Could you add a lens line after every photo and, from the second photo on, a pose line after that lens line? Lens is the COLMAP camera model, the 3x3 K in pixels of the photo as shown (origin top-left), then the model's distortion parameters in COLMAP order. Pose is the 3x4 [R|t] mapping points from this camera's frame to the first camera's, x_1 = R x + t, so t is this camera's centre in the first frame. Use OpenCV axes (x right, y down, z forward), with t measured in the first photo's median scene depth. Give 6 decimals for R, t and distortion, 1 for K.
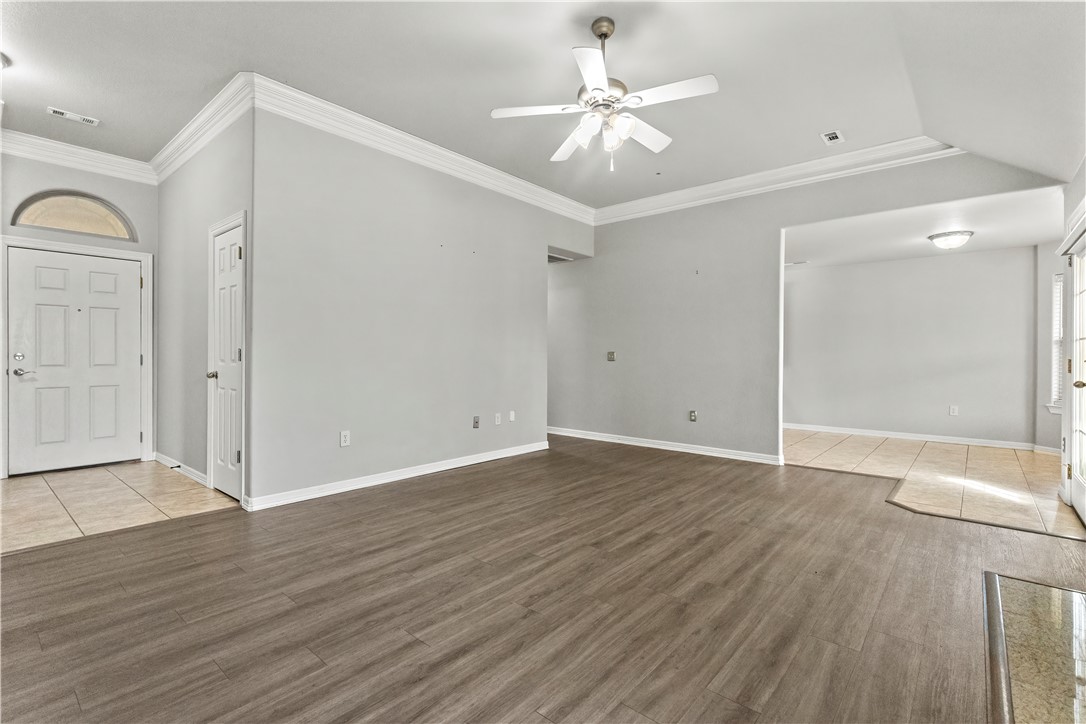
lens RADIAL K [[498.9, 0, 550.4], [0, 498.9, 355.2], [0, 0, 1]] dist [0.011019, -0.000497]
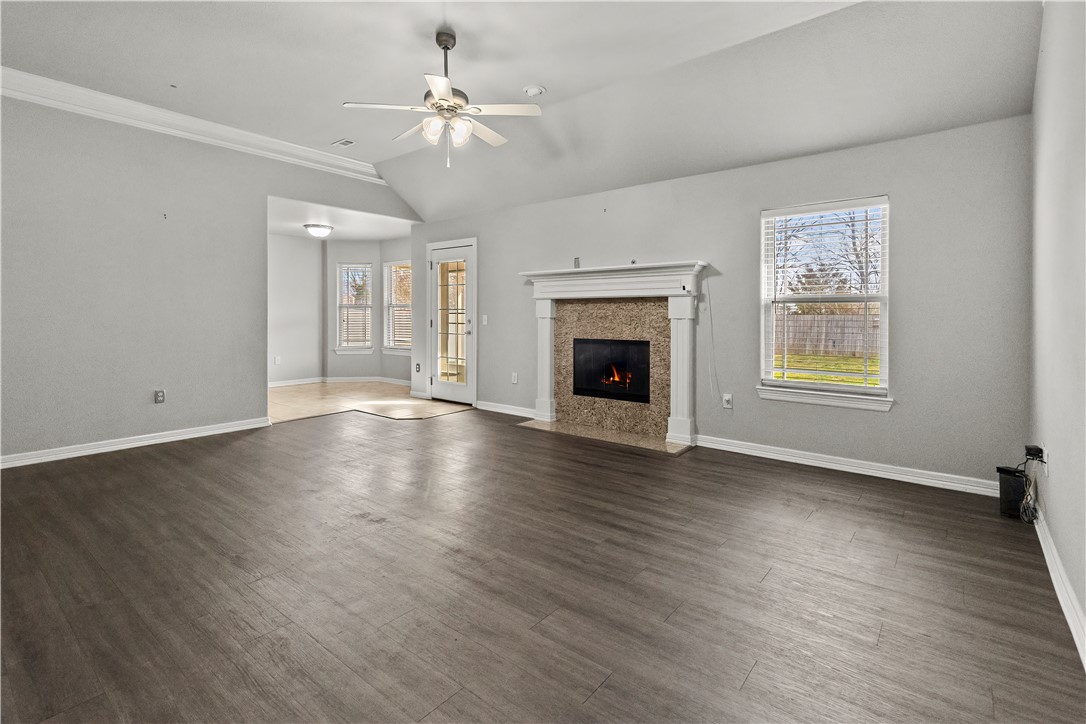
lens RADIAL K [[498.9, 0, 552.3], [0, 498.9, 323.7], [0, 0, 1]] dist [0.011019, -0.000497]
pose [[-0.025698, -0.022618, 0.999414, -0.935148], [-0.004793, 0.999735, 0.022502, -0.025896], [-0.999658, -0.004212, -0.025799, 0.693876]]
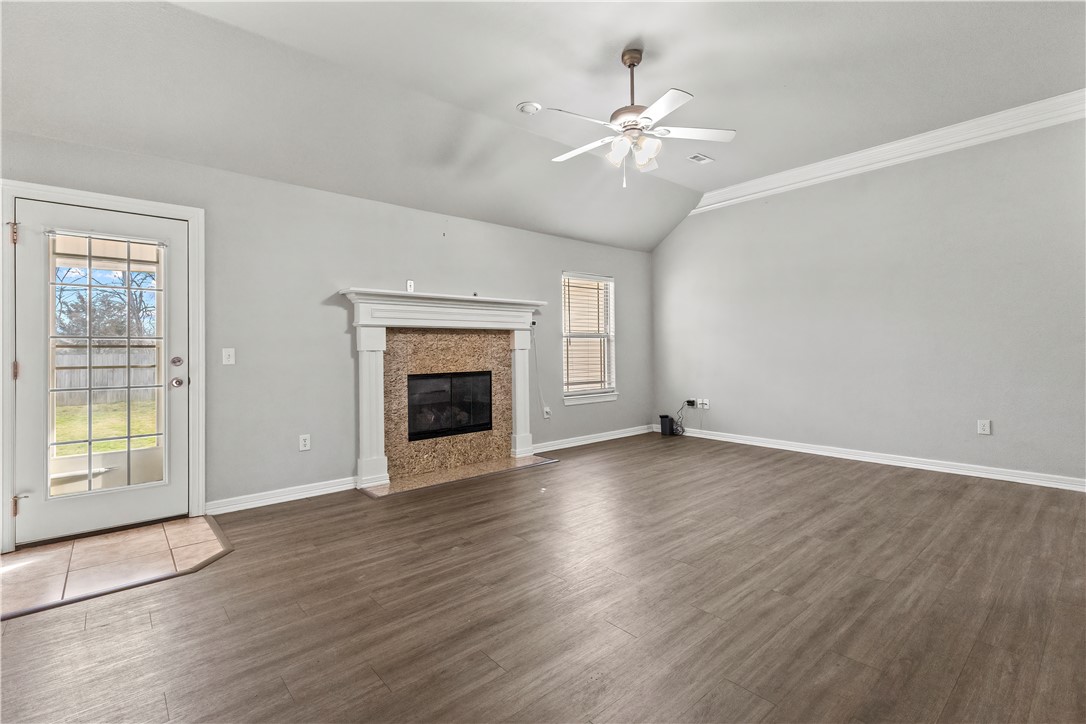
lens RADIAL K [[498.9, 0, 540.8], [0, 498.9, 353.1], [0, 0, 1]] dist [0.011019, -0.000497]
pose [[-0.986684, 0.005226, 0.162562, 0.113708], [0.006017, 0.999972, 0.004369, -0.004698], [-0.162535, 0.005289, -0.986689, 1.881032]]
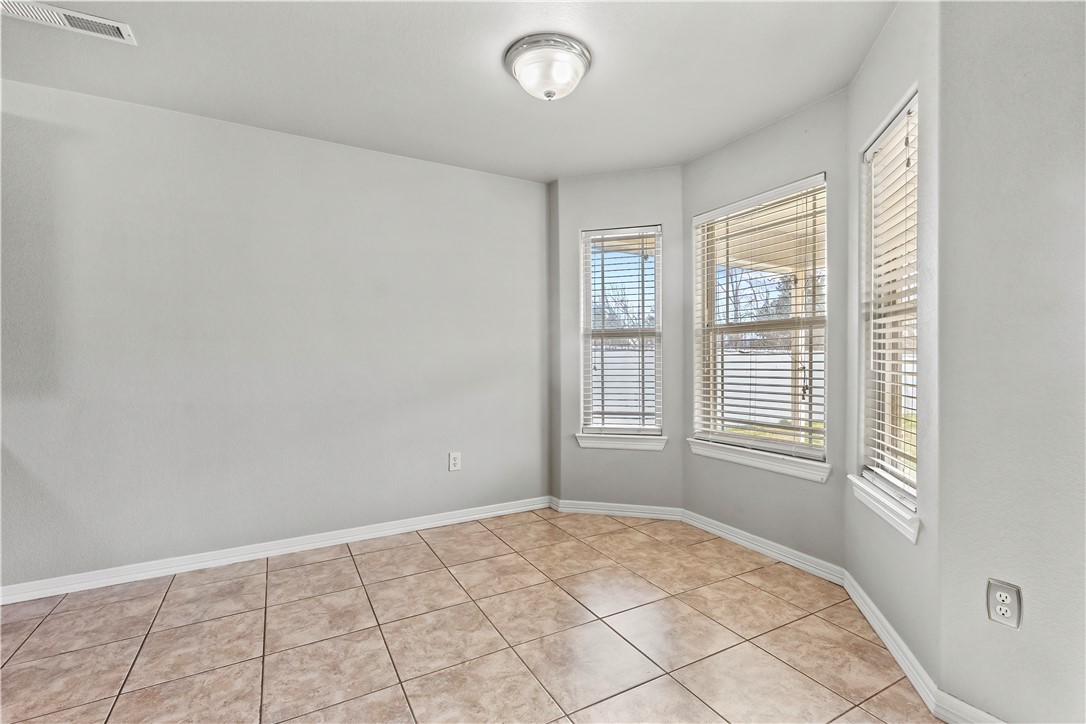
lens RADIAL K [[498.9, 0, 547.4], [0, 498.9, 362.6], [0, 0, 1]] dist [0.011019, -0.000497]
pose [[0.372485, -0.013811, 0.927935, 0.686974], [0.010645, 0.999887, 0.010609, -0.000907], [-0.927977, 0.005926, 0.372590, 1.423286]]
